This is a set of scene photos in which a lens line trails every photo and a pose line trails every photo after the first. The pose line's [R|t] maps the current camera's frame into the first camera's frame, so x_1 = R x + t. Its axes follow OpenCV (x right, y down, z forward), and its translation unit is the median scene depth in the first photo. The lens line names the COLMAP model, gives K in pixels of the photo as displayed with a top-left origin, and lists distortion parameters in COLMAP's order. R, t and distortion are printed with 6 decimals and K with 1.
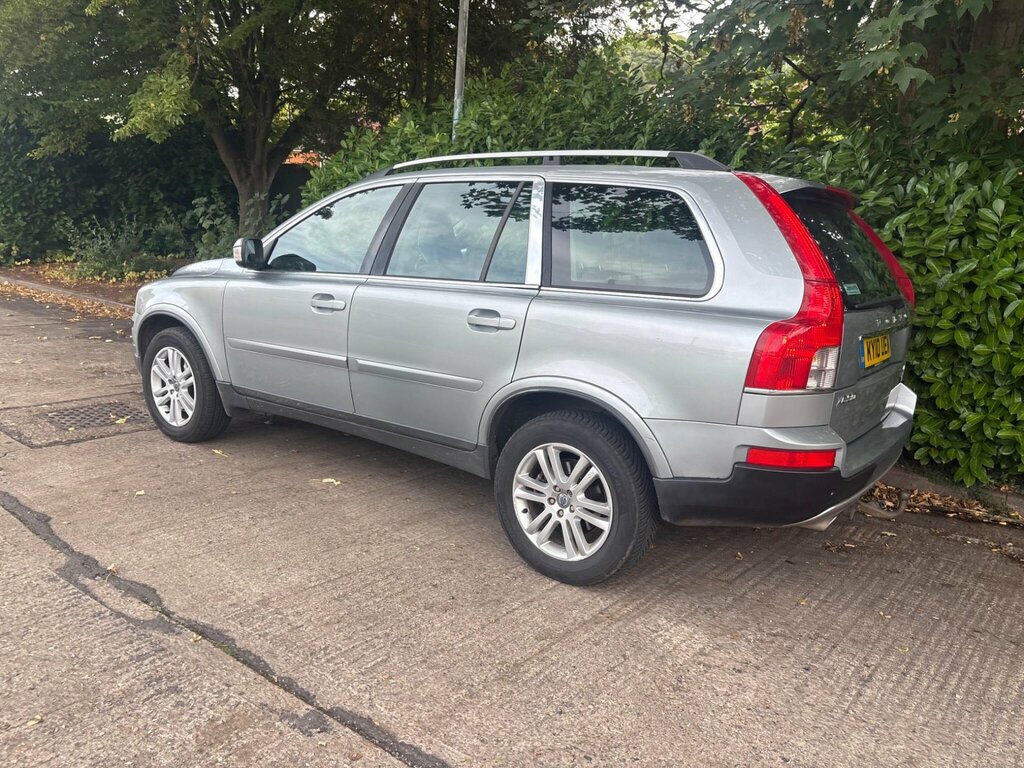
lens RADIAL K [[783.6, 0, 518.8], [0, 783.6, 398.5], [0, 0, 1]] dist [0.051021, -0.057792]
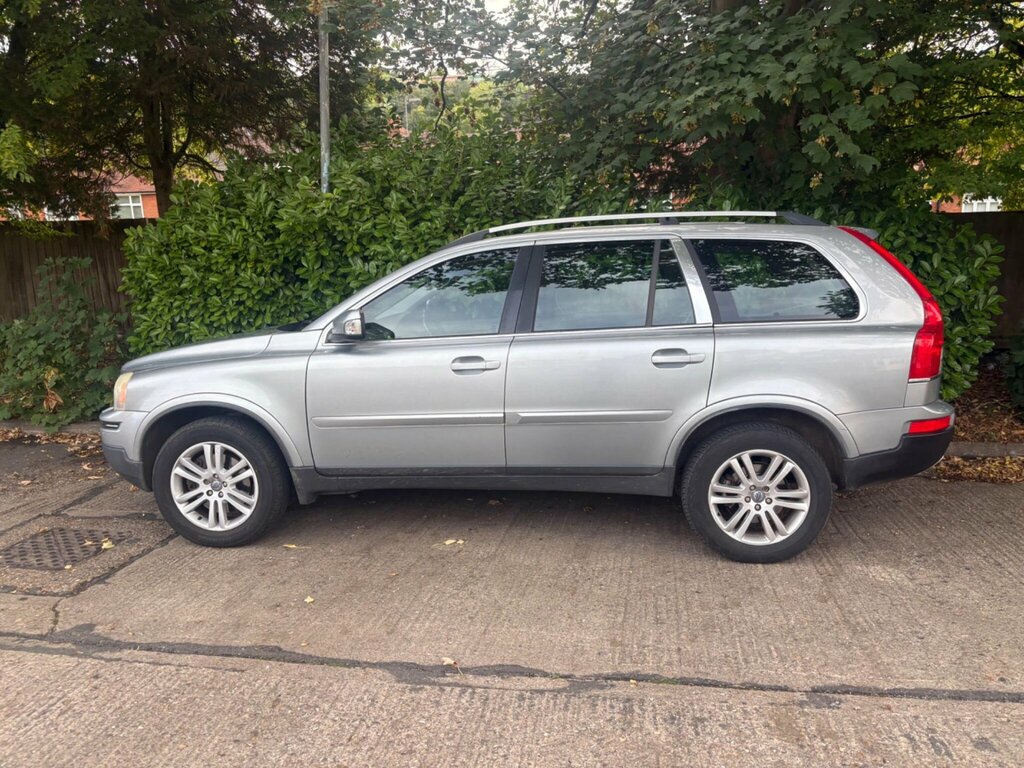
lens RADIAL K [[783.6, 0, 530.0], [0, 783.6, 378.1], [0, 0, 1]] dist [0.051021, -0.057792]
pose [[0.865462, -0.137280, 0.481799, -0.748358], [0.168665, 0.985424, -0.022195, -0.076122], [-0.471729, 0.100471, 0.876001, 0.074723]]
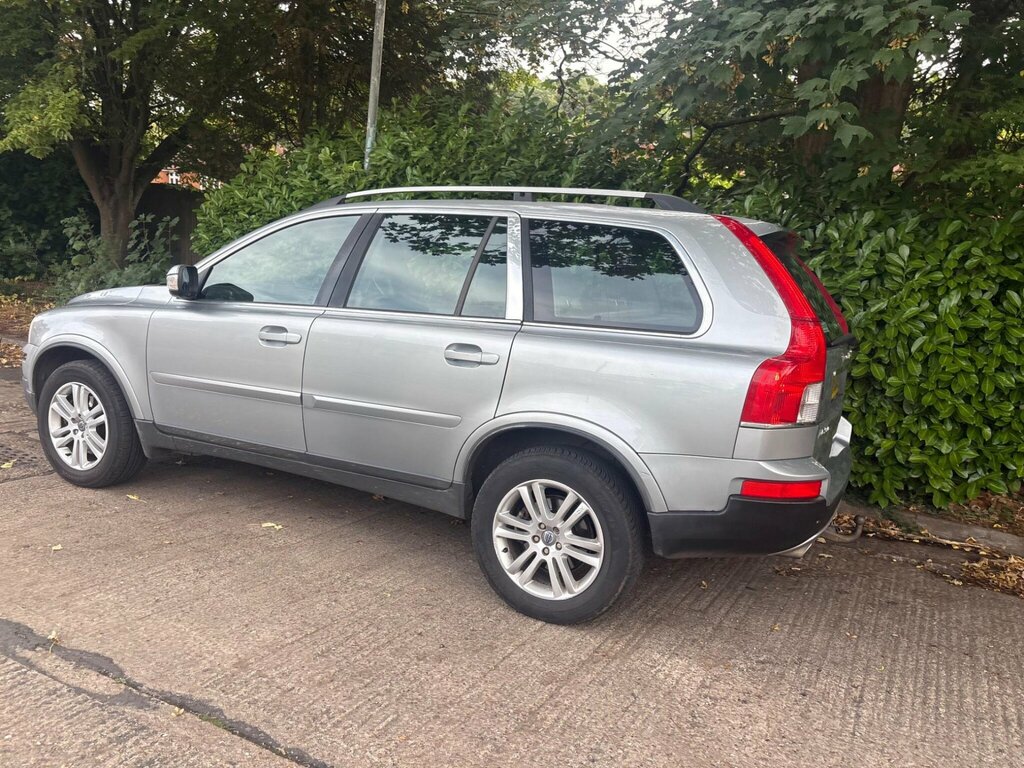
lens RADIAL K [[783.6, 0, 517.7], [0, 783.6, 392.4], [0, 0, 1]] dist [0.051021, -0.057792]
pose [[0.983964, -0.007728, 0.178201, -0.144105], [0.015374, 0.999017, -0.041567, -0.011270], [-0.177705, 0.043640, 0.983116, 0.026696]]
